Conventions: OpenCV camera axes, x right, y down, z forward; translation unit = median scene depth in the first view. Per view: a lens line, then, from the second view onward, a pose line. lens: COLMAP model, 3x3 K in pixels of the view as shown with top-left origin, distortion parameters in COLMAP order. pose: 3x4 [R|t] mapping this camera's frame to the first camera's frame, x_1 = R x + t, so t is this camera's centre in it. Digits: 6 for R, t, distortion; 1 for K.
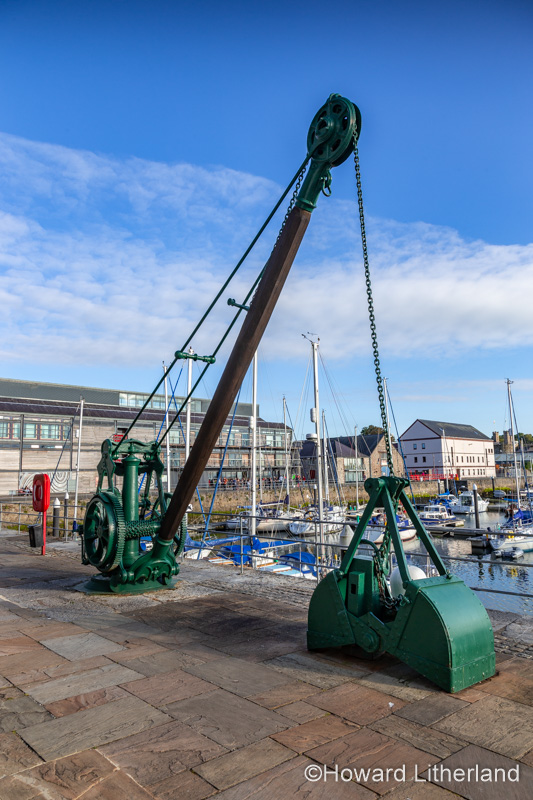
lens RADIAL K [[552.5, 0, 266.5], [0, 552.5, 400.0], [0, 0, 1]] dist [0.024048, -0.001877]
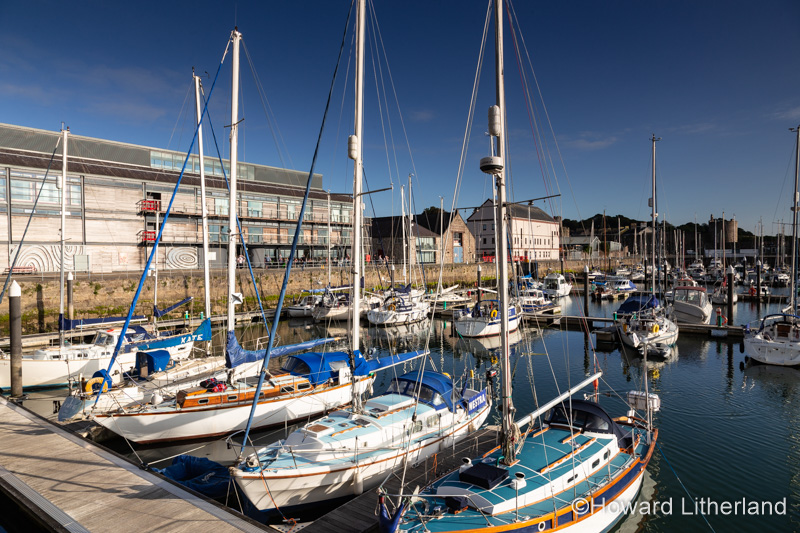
lens RADIAL K [[552.5, 0, 400.0], [0, 552.5, 266.5], [0, 0, 1]] dist [0.024048, -0.001877]
pose [[0.990199, 0.009746, 0.139322, -0.018775], [-0.030805, 0.988235, 0.149809, 0.025709], [-0.136223, -0.152633, 0.978850, 0.154233]]
